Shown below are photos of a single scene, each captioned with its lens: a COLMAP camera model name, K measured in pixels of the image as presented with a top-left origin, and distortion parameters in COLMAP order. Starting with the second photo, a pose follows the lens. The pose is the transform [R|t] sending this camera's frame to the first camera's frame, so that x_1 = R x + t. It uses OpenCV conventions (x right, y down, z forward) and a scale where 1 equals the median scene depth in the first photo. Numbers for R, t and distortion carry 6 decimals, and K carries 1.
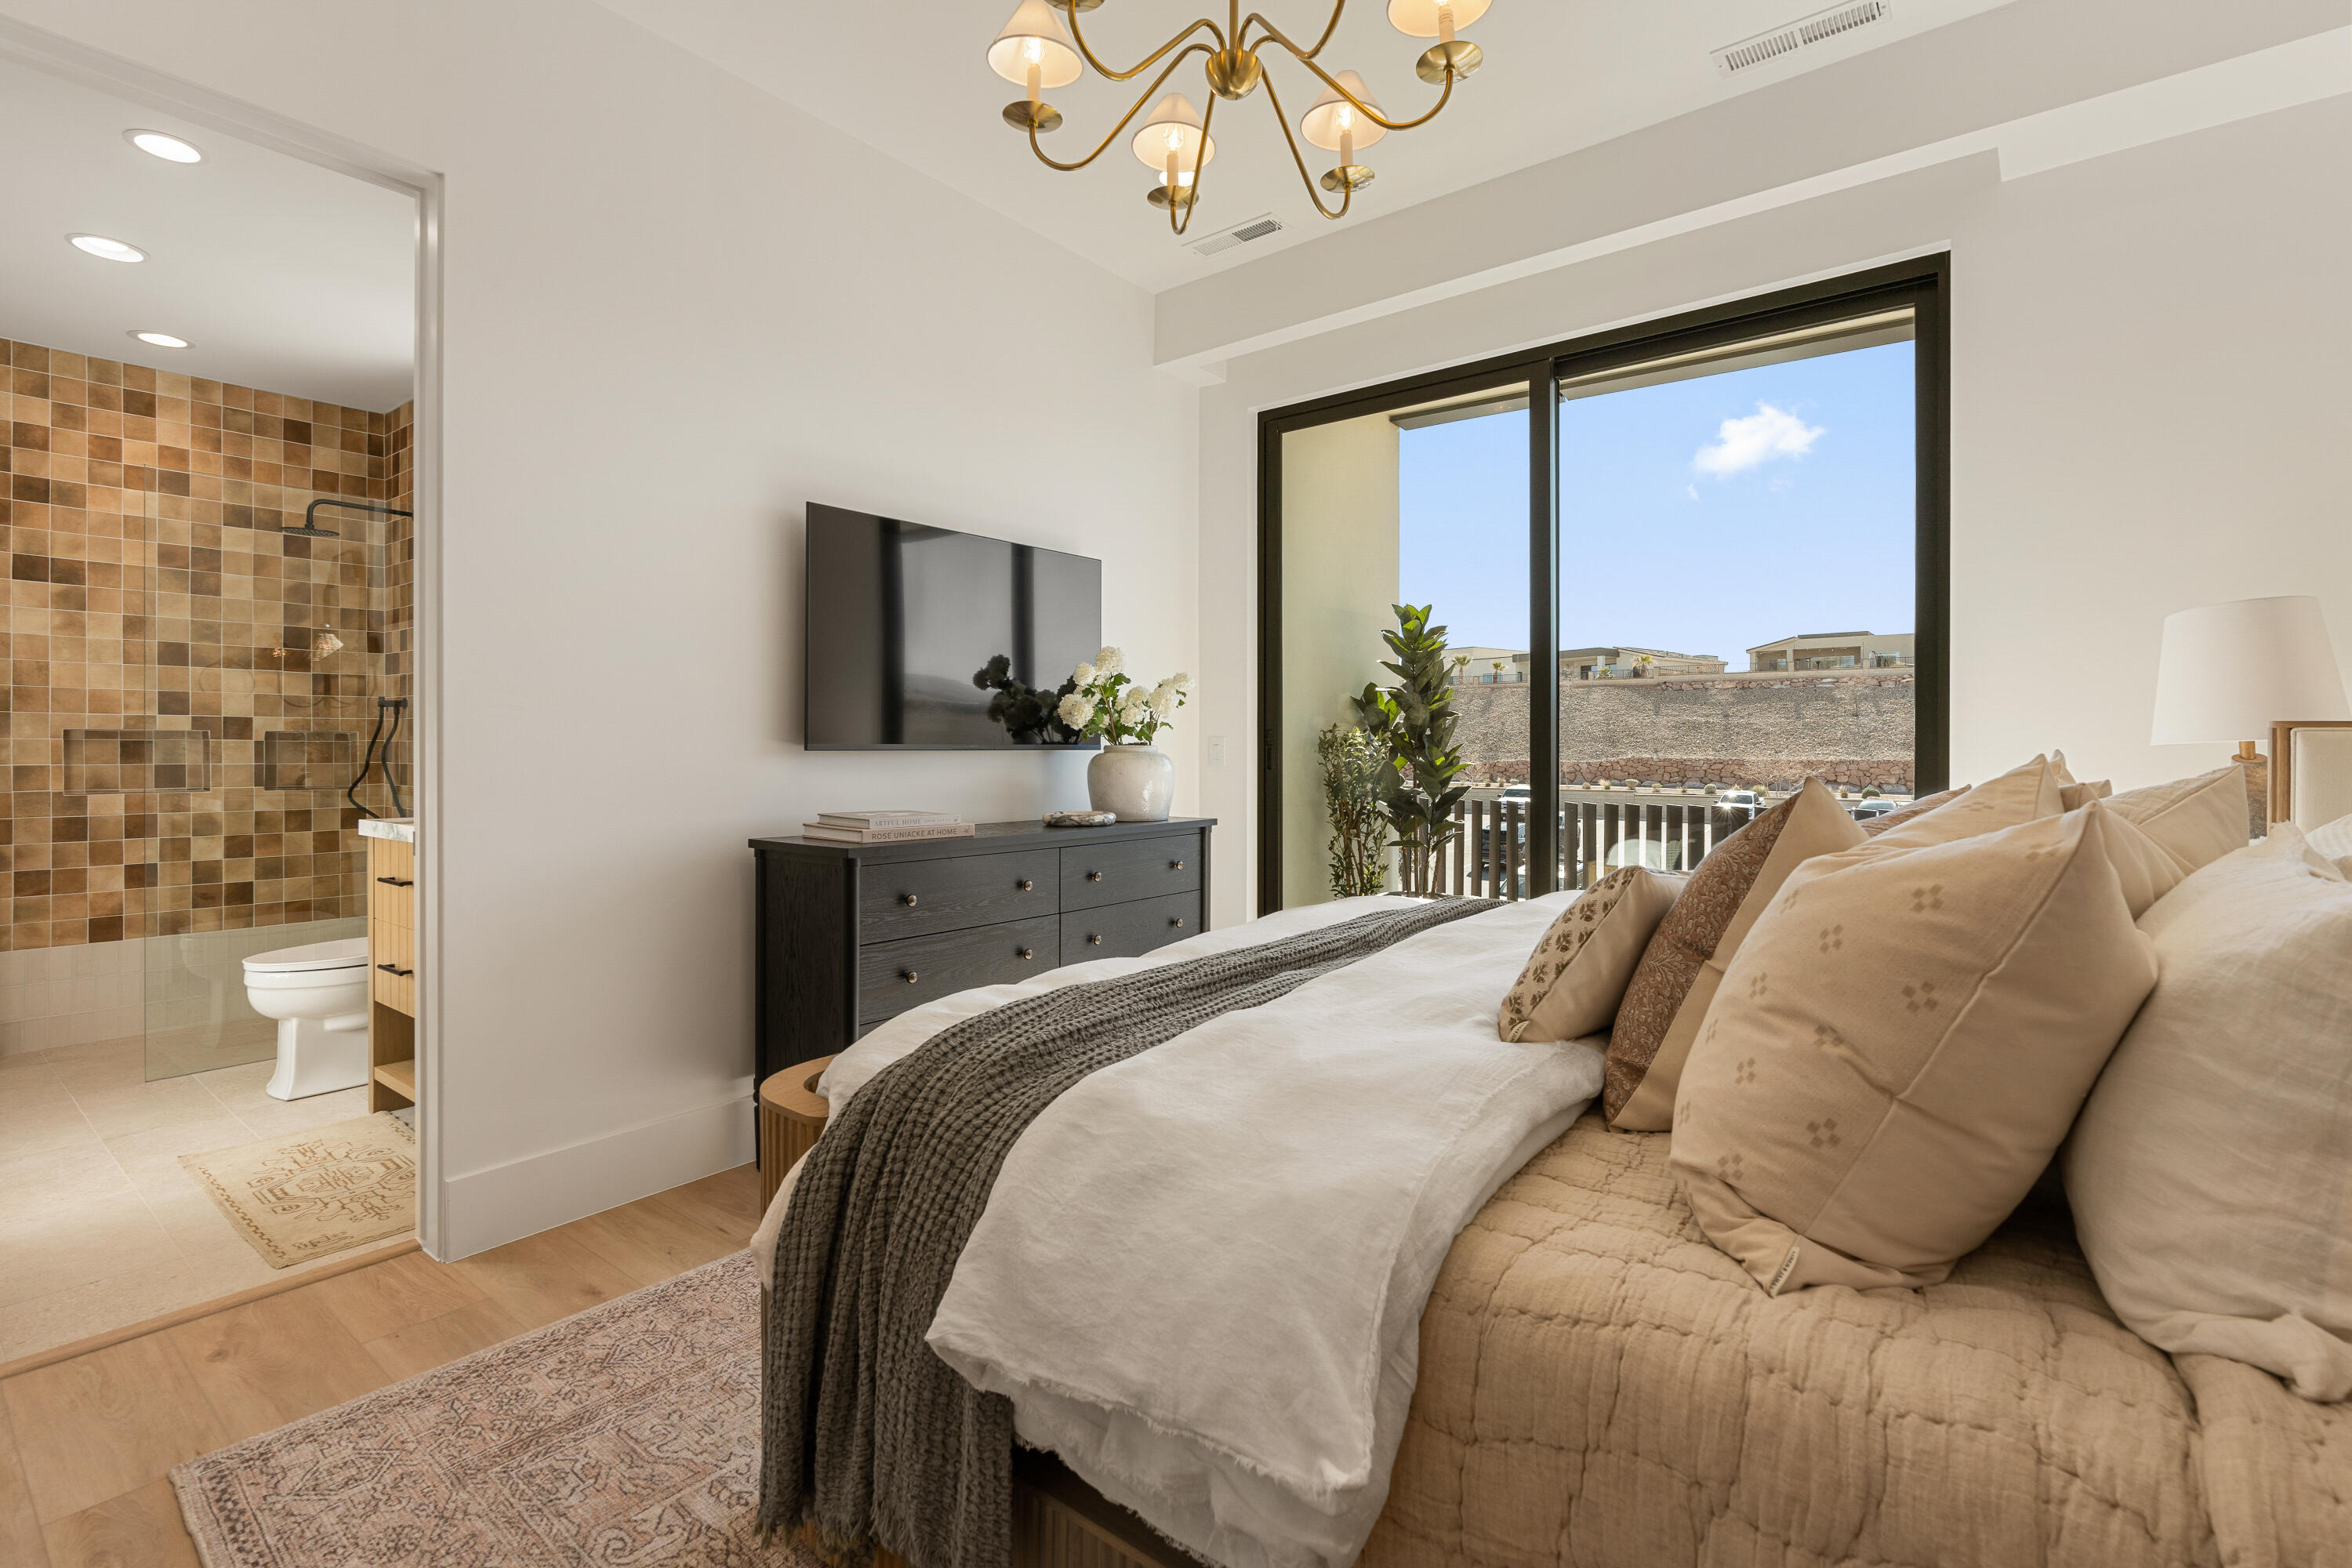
lens RADIAL K [[1086.6, 0, 1189.4], [0, 1086.6, 756.0], [0, 0, 1]] dist [-0.005690, 0.001467]
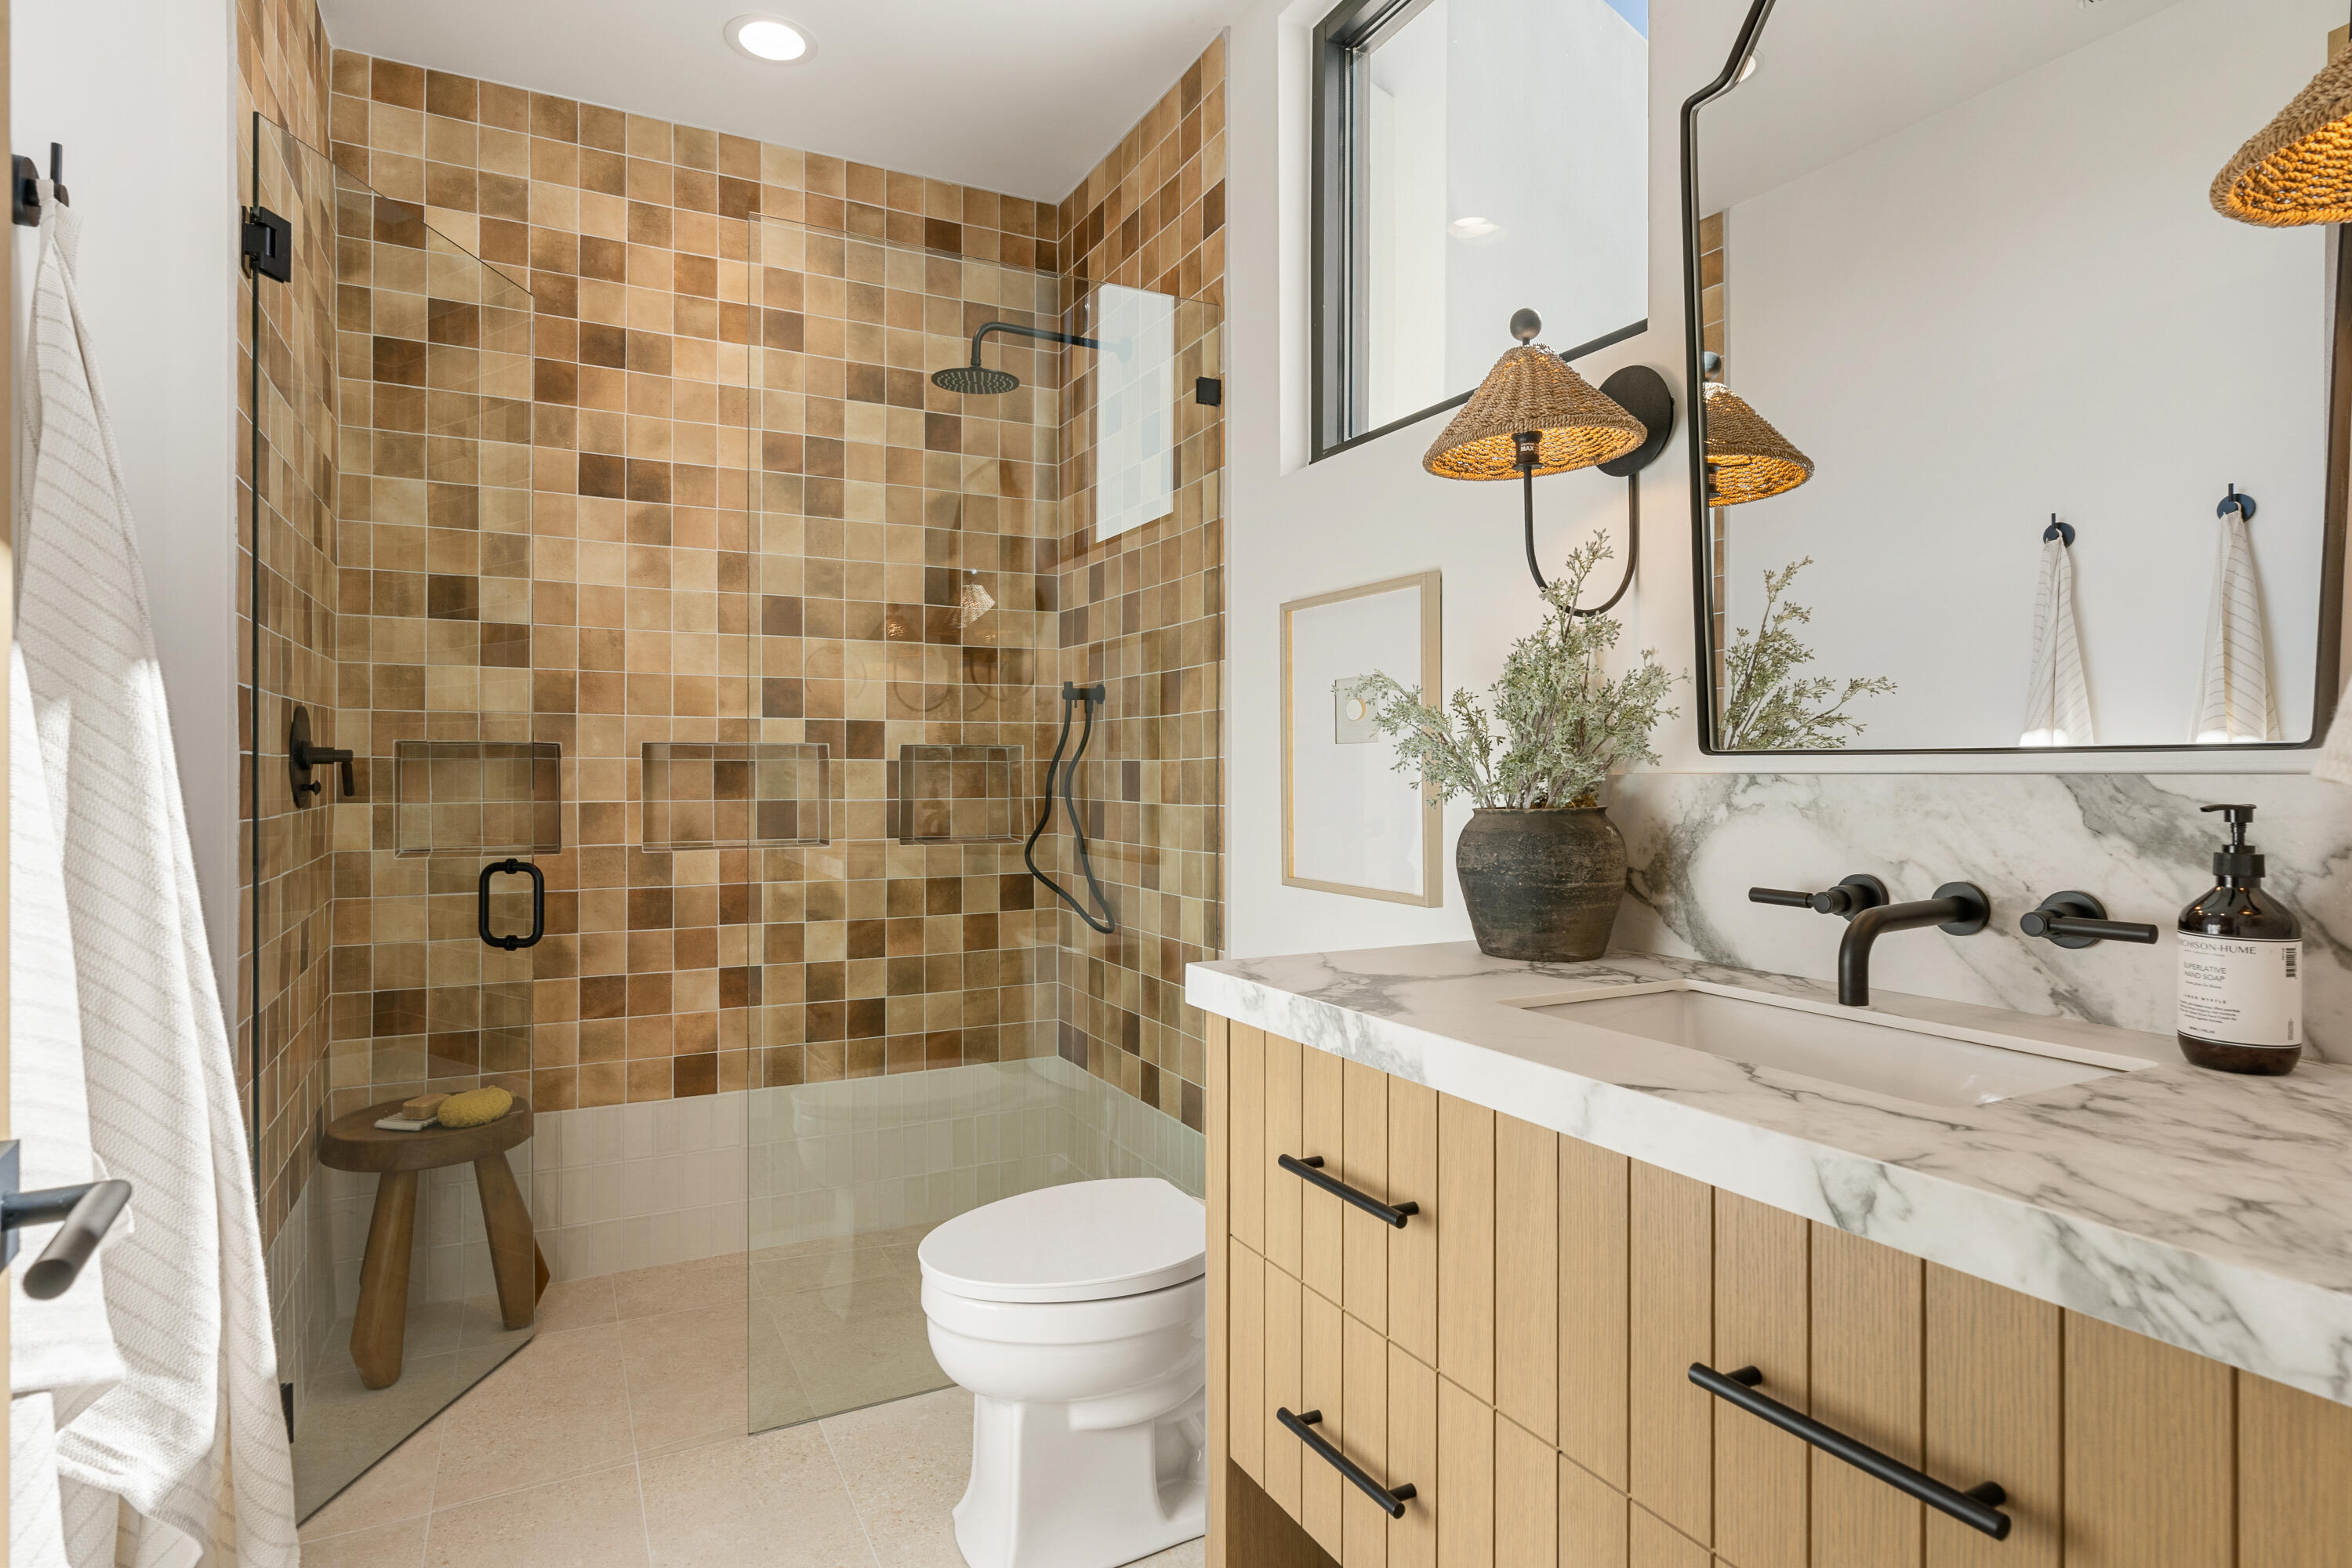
lens RADIAL K [[1212.4, 0, 1163.0], [0, 1212.4, 778.5], [0, 0, 1]] dist [0.001070, 0.000468]
pose [[0.907891, 0.000779, -0.419205, -0.466499], [-0.001456, 0.999998, -0.001293, -0.003999], [0.419203, 0.001785, 0.907891, 0.479543]]
